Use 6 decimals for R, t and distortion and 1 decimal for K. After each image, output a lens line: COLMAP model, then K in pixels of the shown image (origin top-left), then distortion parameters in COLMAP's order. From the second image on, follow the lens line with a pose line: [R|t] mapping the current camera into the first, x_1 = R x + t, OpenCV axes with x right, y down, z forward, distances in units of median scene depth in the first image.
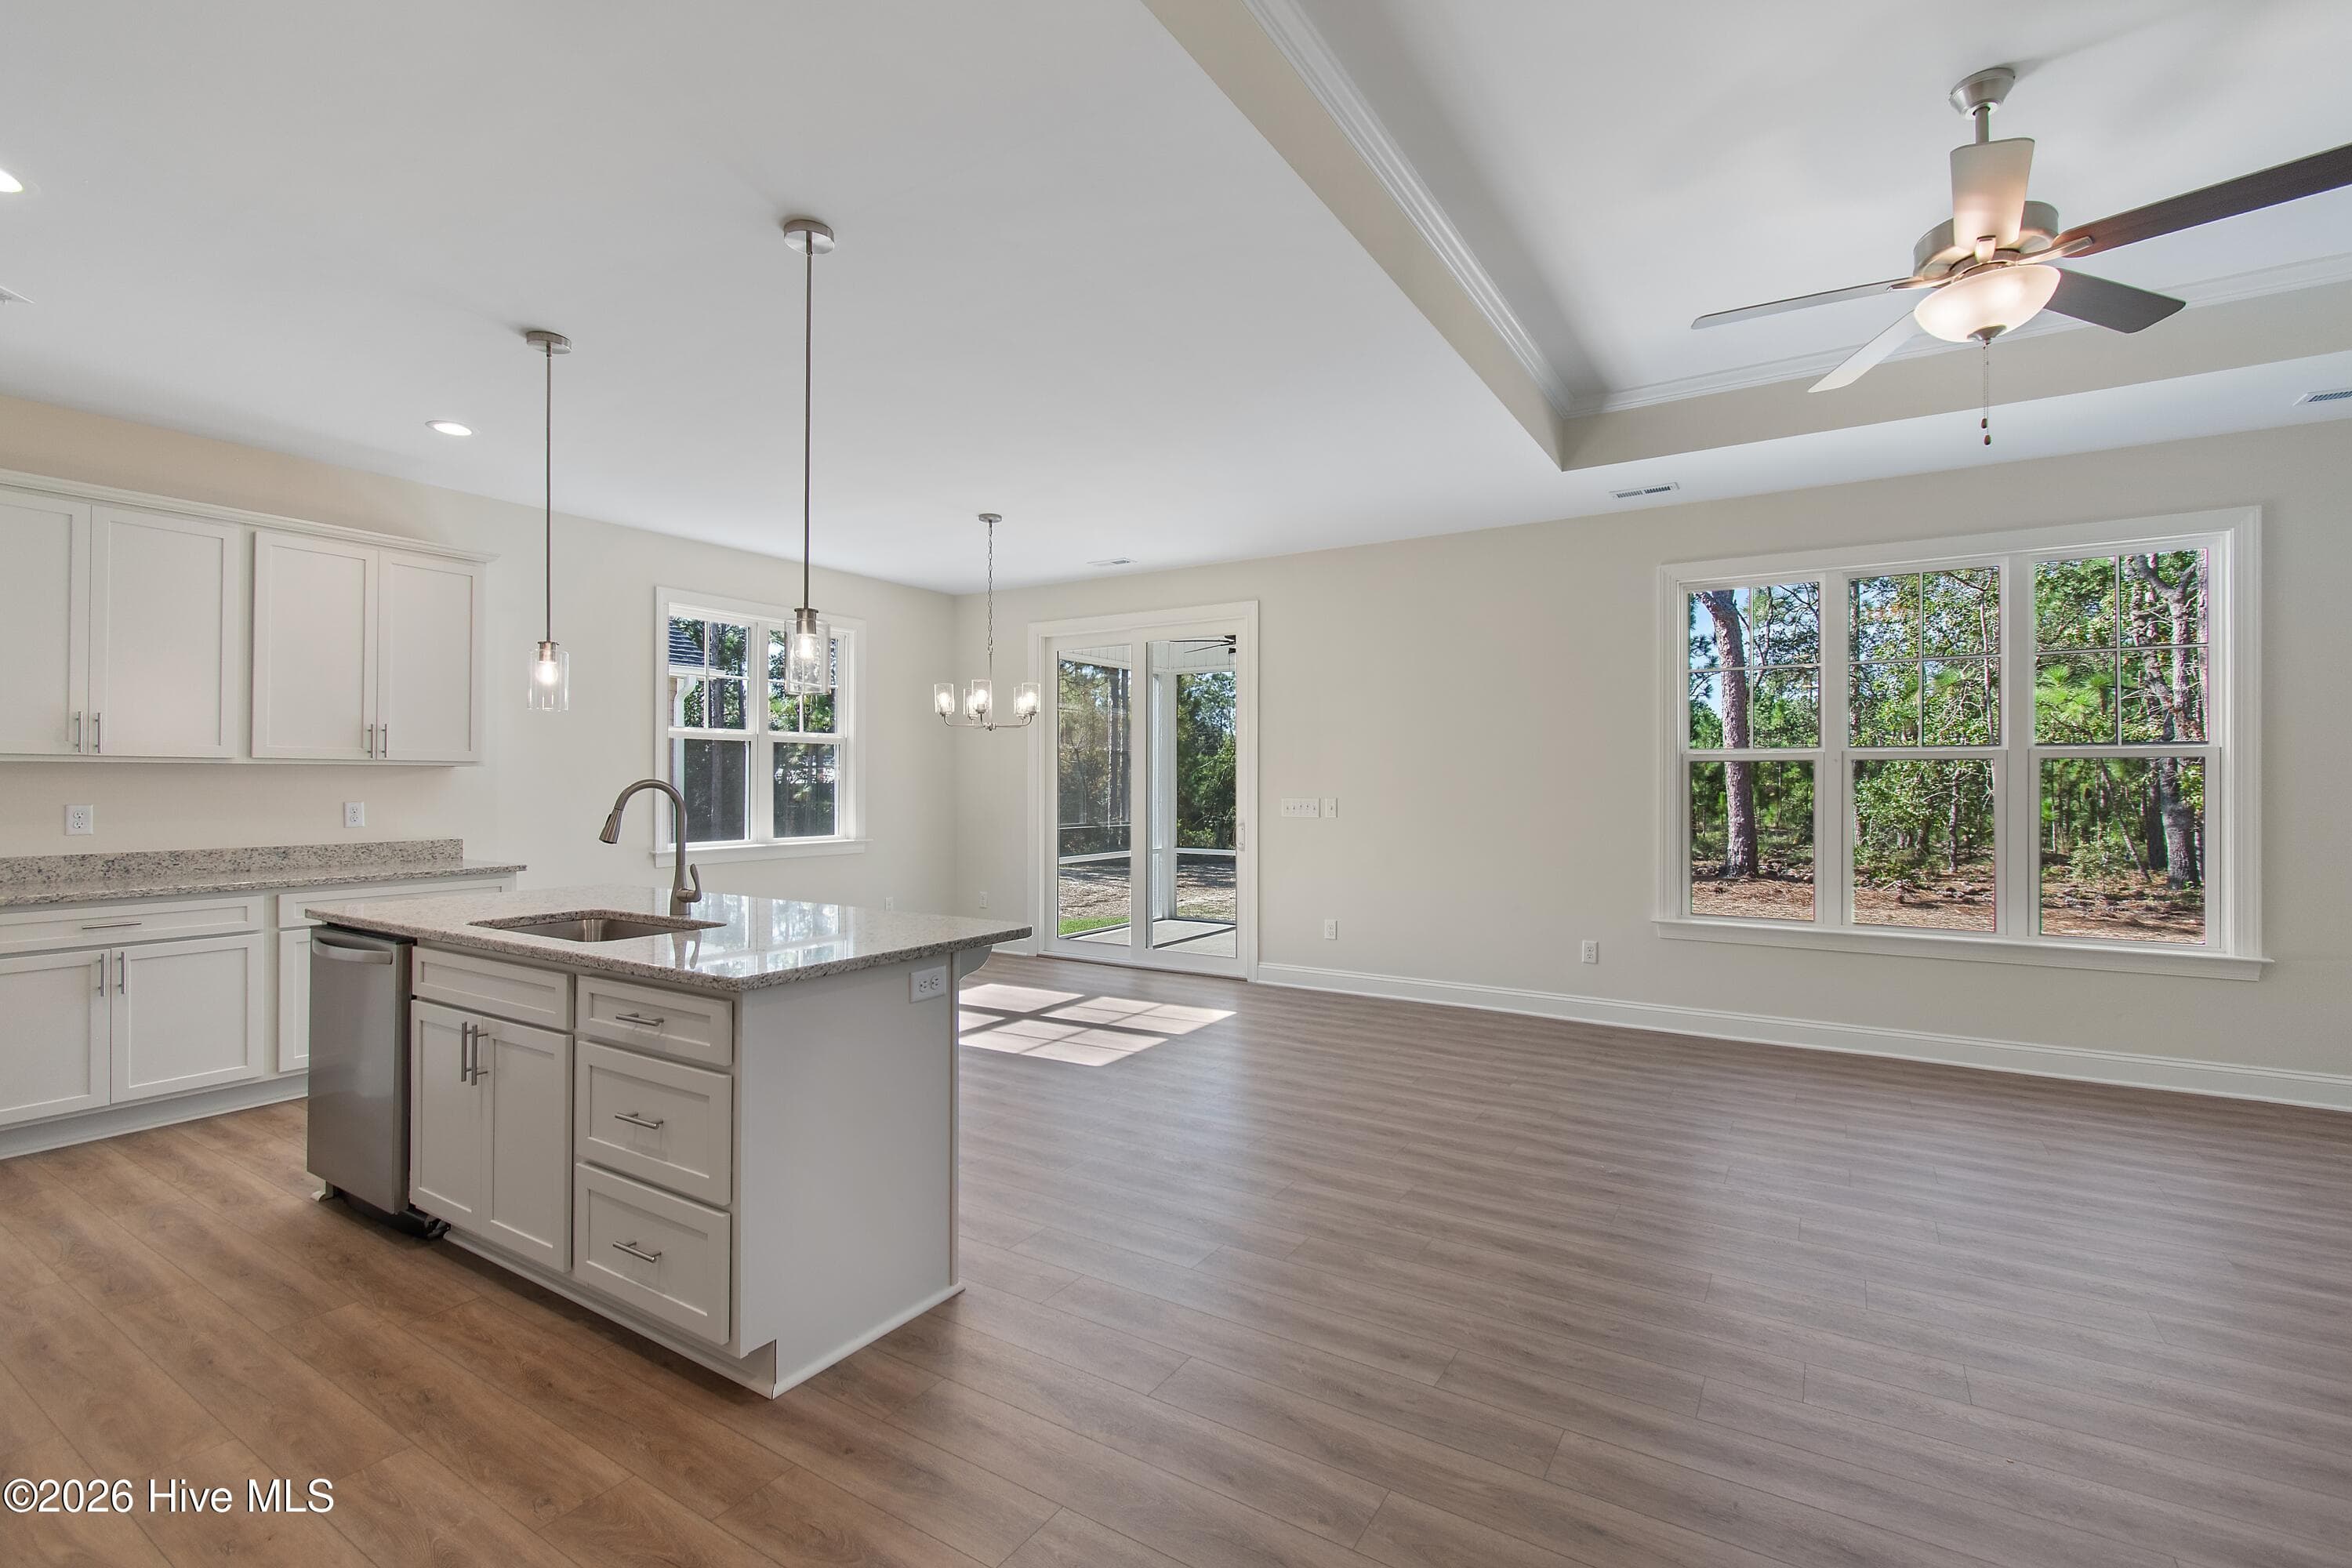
lens RADIAL K [[1046.1, 0, 1186.6], [0, 1046.1, 777.4], [0, 0, 1]] dist [-0.000950, -0.000200]
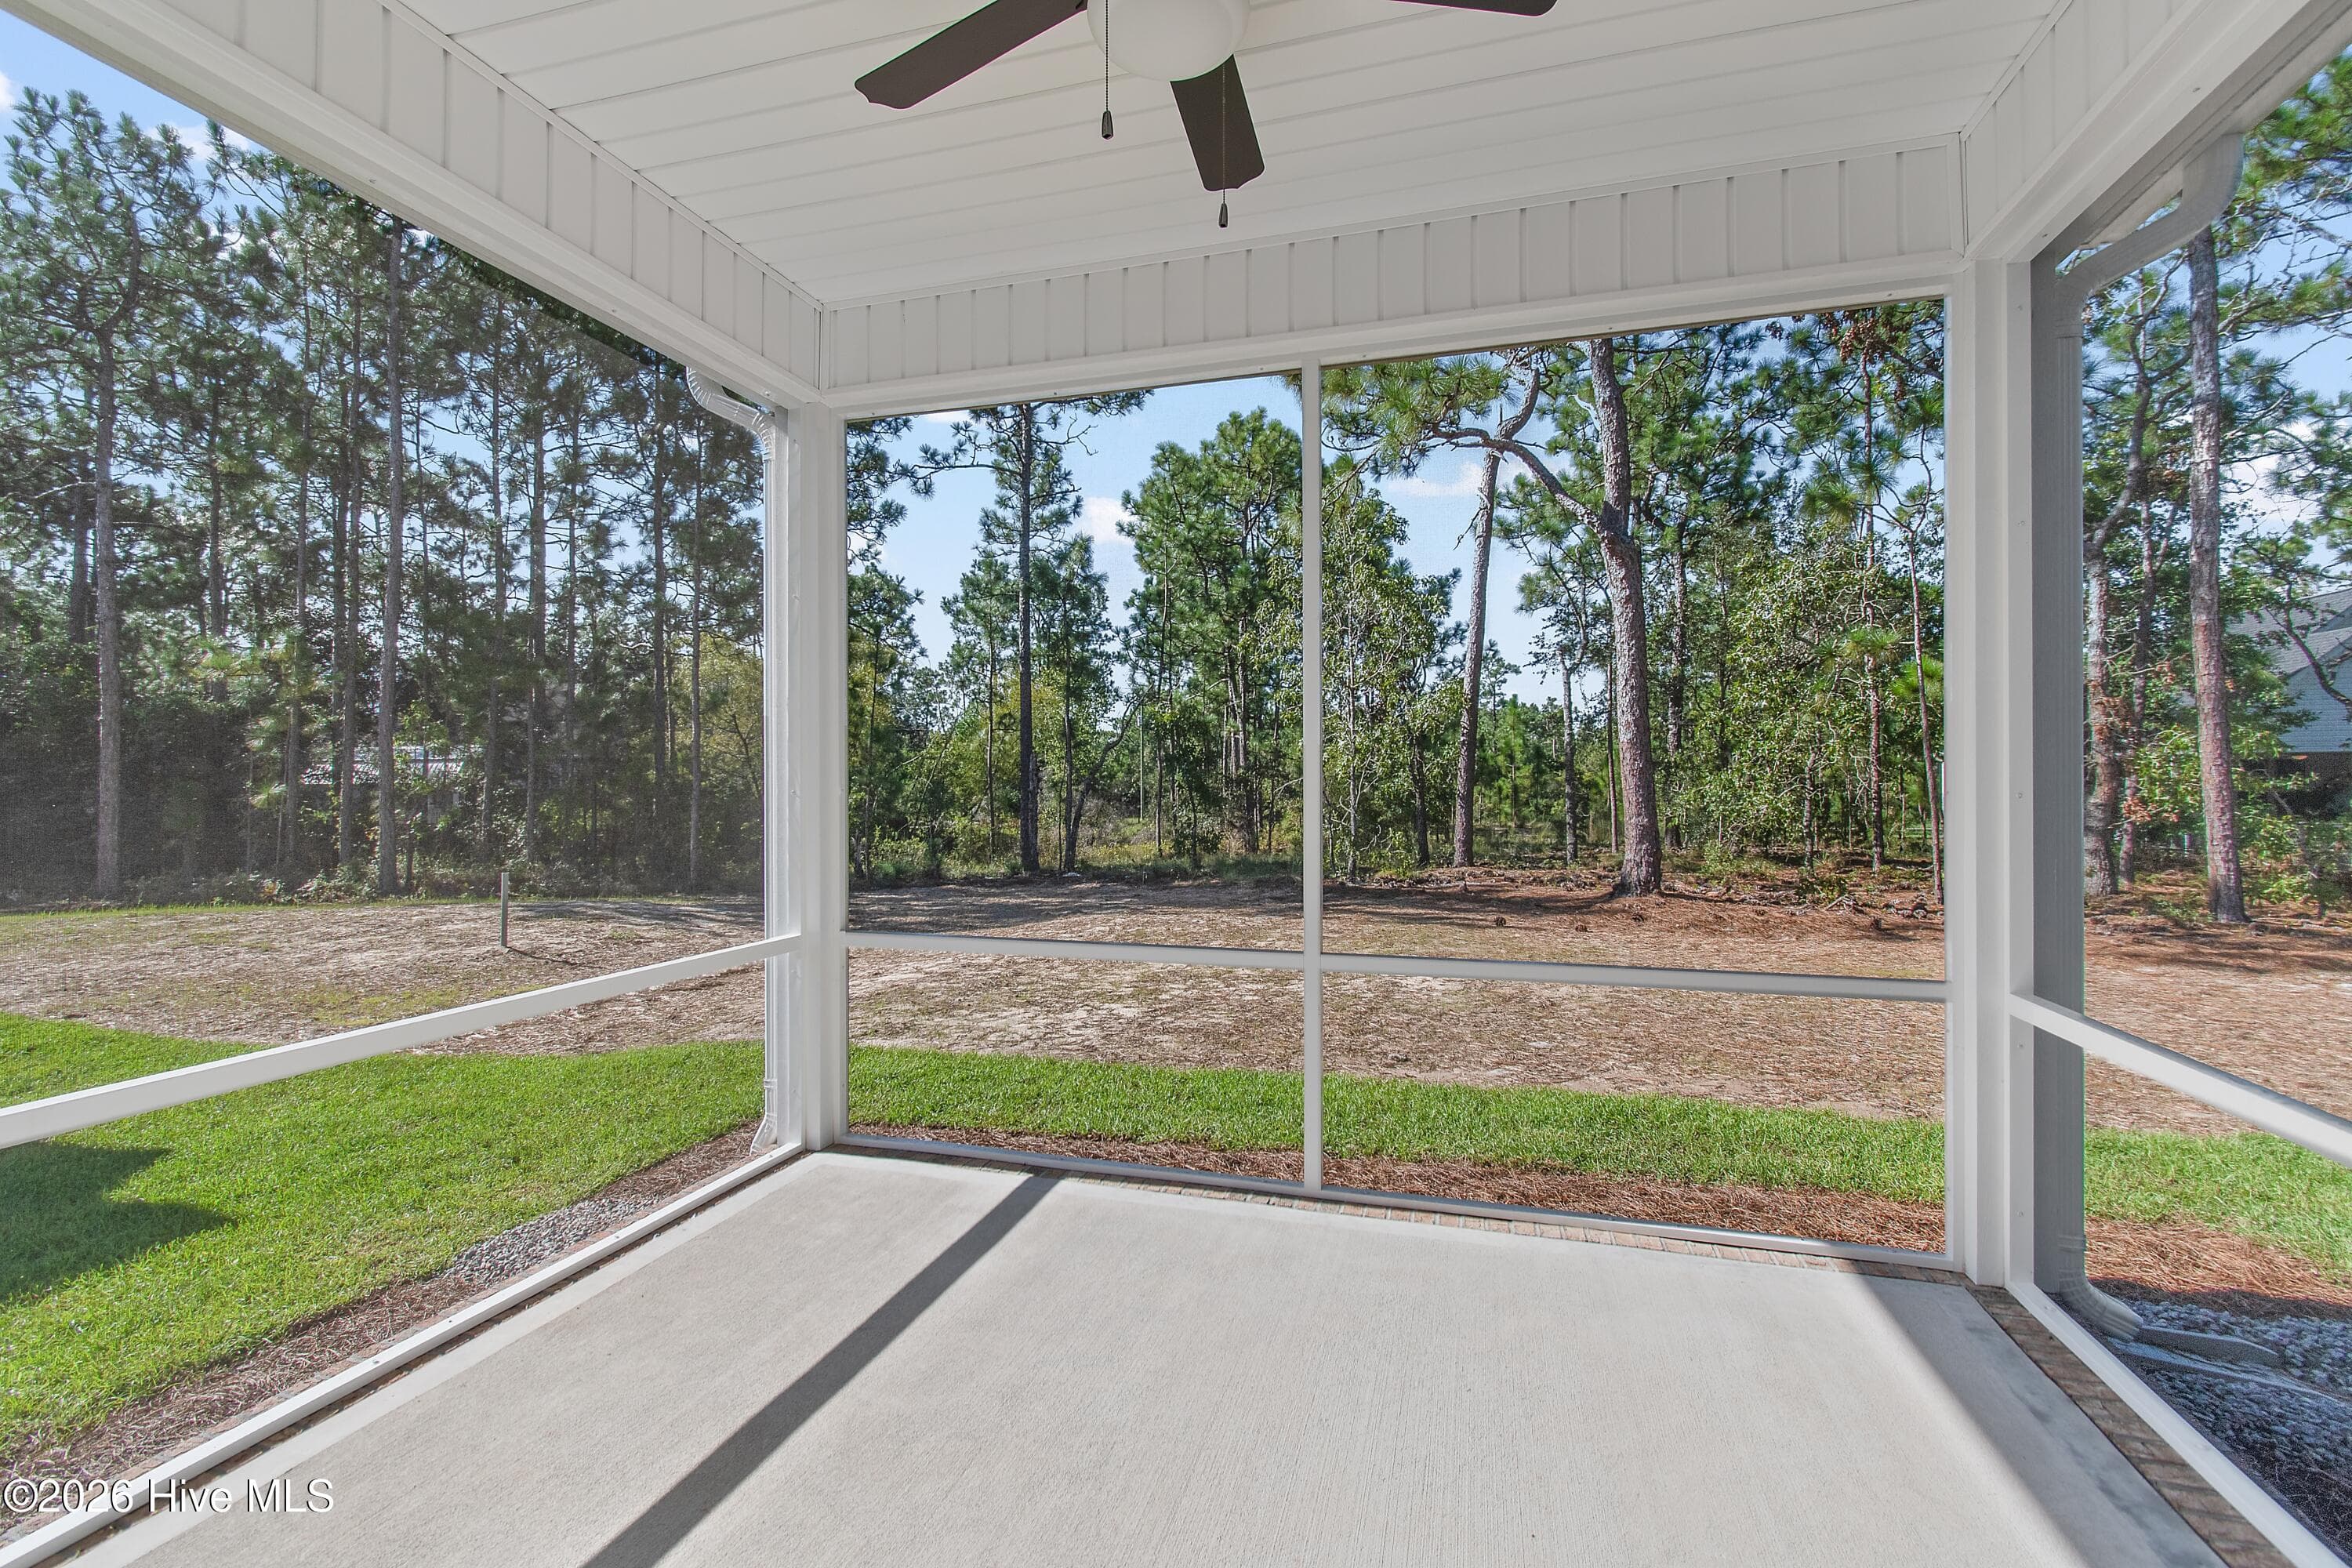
lens RADIAL K [[1038.5, 0, 1177.3], [0, 1038.5, 784.1], [0, 0, 1]] dist [0.001923, -0.000993]
pose [[0.963575, -0.002980, 0.267423, 0.005451], [0.002053, 0.999991, 0.003746, 0.029605], [-0.267431, -0.003061, 0.963572, 1.040000]]
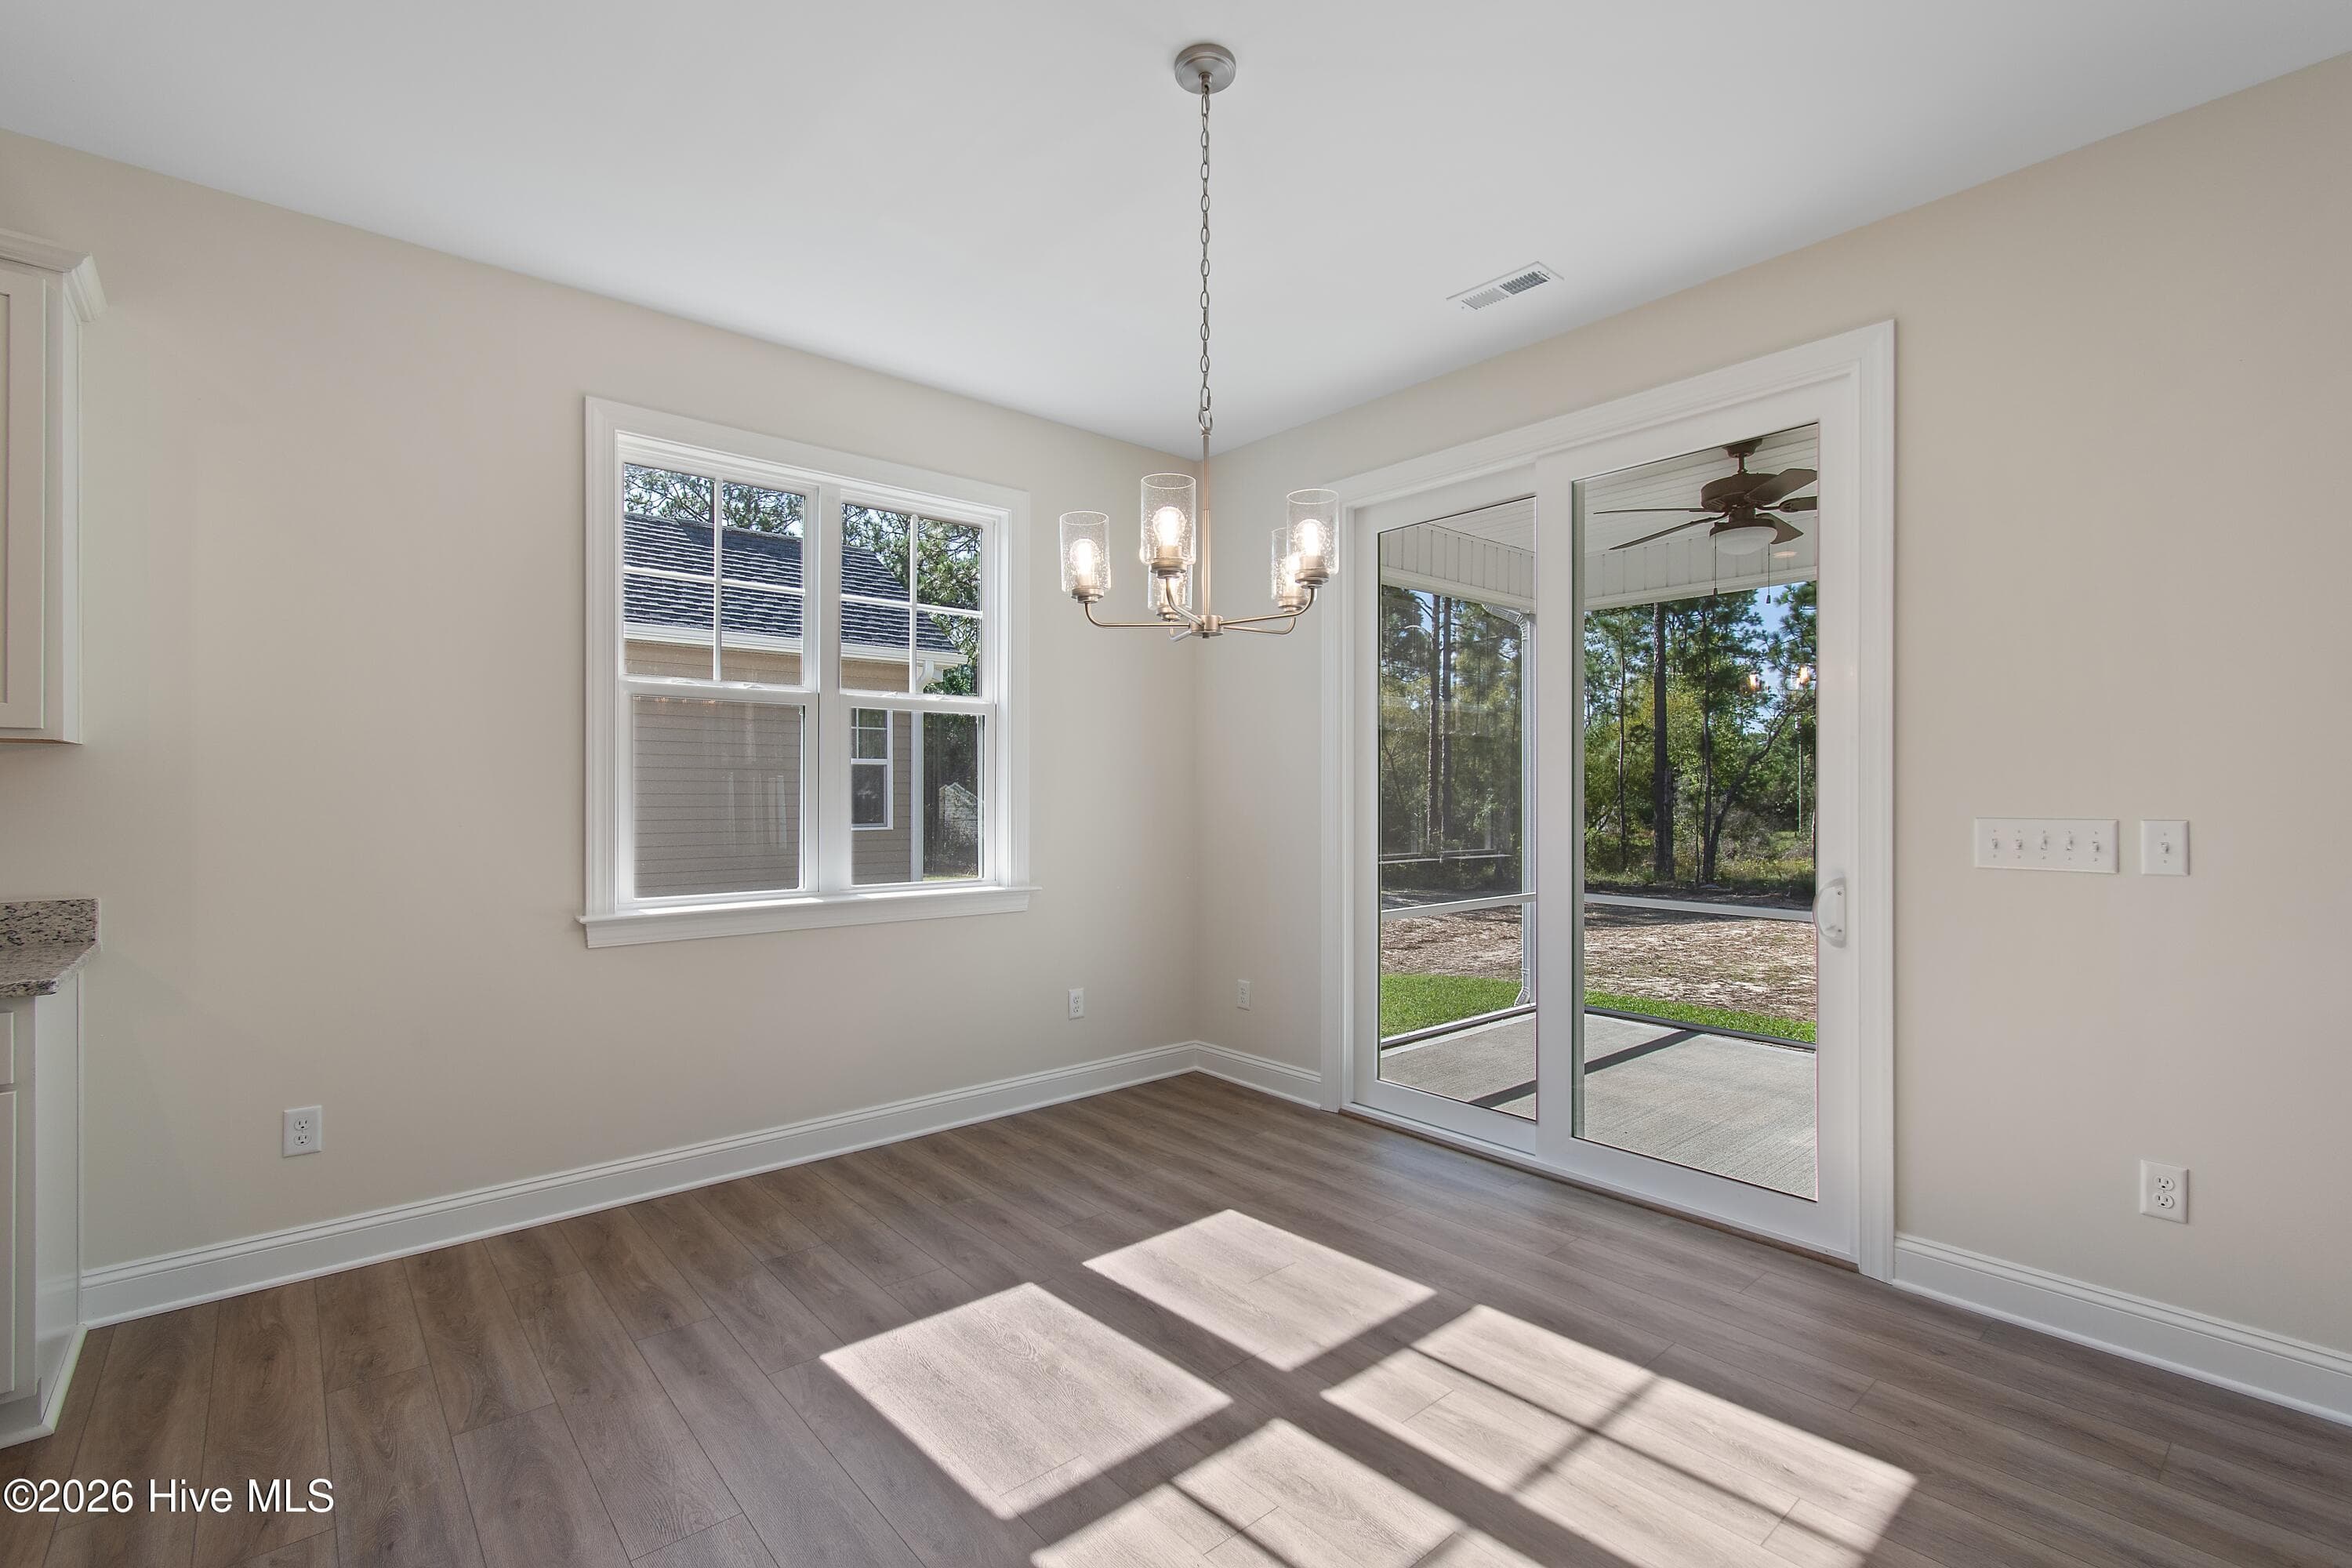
lens RADIAL K [[1045.3, 0, 1179.6], [0, 1045.3, 792.7], [0, 0, 1]] dist [0.002259, -0.000246]
pose [[0.954699, -0.000855, -0.297573, -0.072462], [0.002116, 0.999990, 0.003914, 0.007971], [0.297567, -0.004366, 0.954691, 0.544066]]
